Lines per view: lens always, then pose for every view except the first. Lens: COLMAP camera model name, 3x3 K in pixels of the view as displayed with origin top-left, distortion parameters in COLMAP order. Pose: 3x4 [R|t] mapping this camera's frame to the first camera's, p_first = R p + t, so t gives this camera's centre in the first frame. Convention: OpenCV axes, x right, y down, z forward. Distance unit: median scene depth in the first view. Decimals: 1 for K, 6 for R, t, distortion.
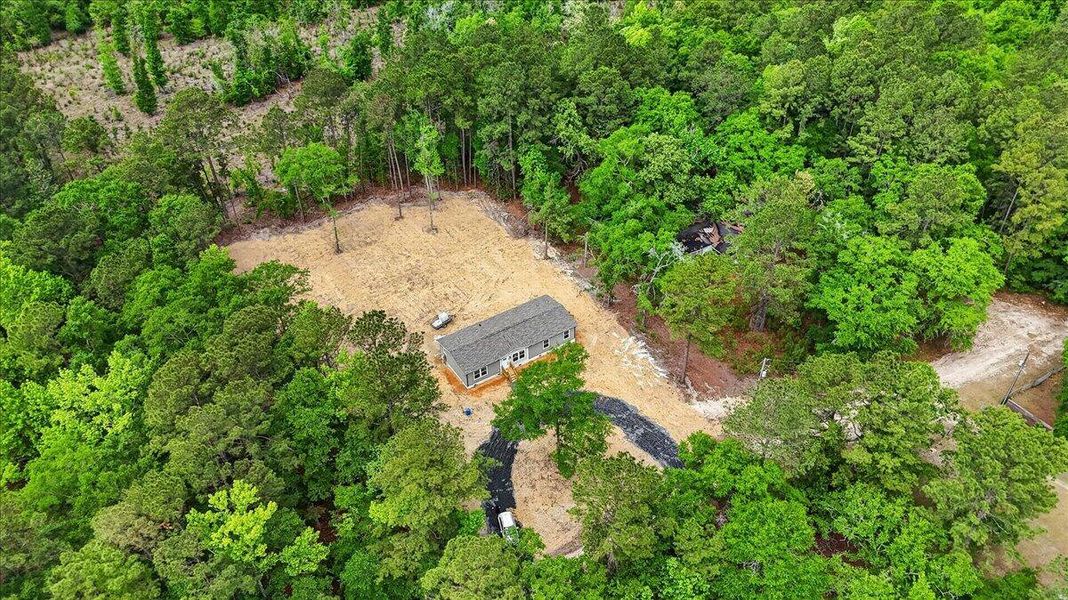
lens RADIAL K [[785.4, 0, 534.0], [0, 785.4, 300.0], [0, 0, 1]] dist [0.003661, -0.000859]
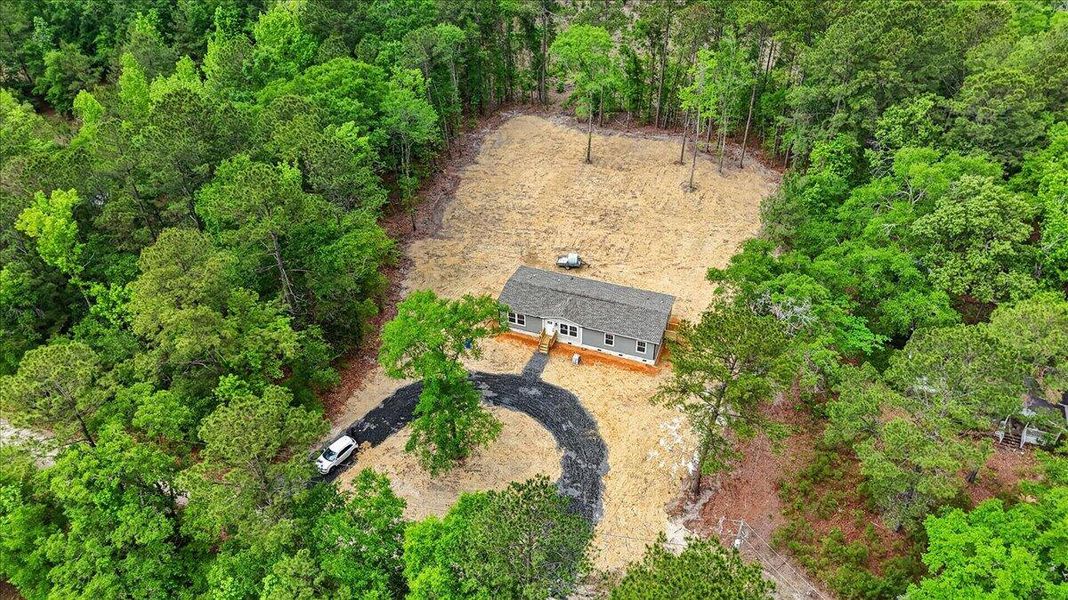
lens RADIAL K [[785.4, 0, 534.0], [0, 785.4, 300.0], [0, 0, 1]] dist [0.003661, -0.000859]
pose [[0.606947, 0.497434, -0.619818, 0.411900], [-0.493998, 0.847067, 0.196072, -0.086973], [0.622560, 0.187184, 0.759856, 0.370350]]
